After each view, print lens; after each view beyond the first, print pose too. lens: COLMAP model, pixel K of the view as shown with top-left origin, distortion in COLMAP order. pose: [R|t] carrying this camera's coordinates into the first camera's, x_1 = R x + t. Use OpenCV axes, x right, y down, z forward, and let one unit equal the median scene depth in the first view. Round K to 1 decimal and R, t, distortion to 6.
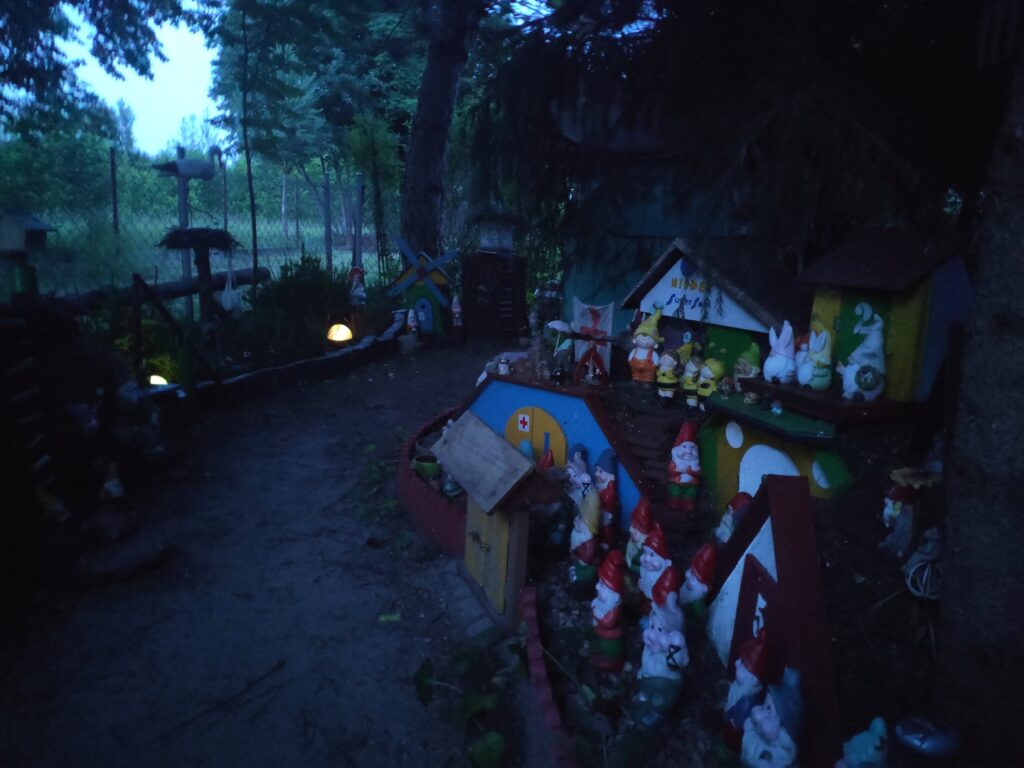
lens RADIAL K [[792.4, 0, 517.9], [0, 792.4, 380.8], [0, 0, 1]] dist [0.055282, -0.072525]
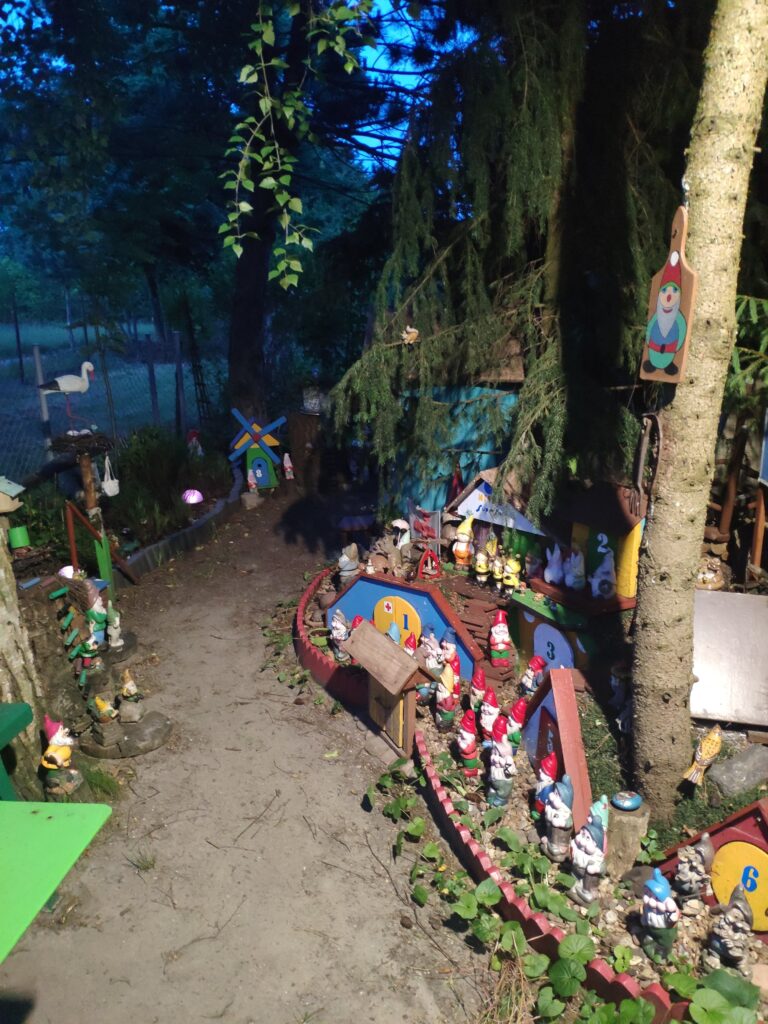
lens RADIAL K [[792.4, 0, 378.0], [0, 792.4, 515.6], [0, 0, 1]] dist [0.055282, -0.072525]
pose [[0.992959, -0.082768, 0.084744, -0.150063], [0.076213, 0.994047, 0.077858, -0.285644], [-0.090683, -0.070851, 0.993356, -0.548576]]
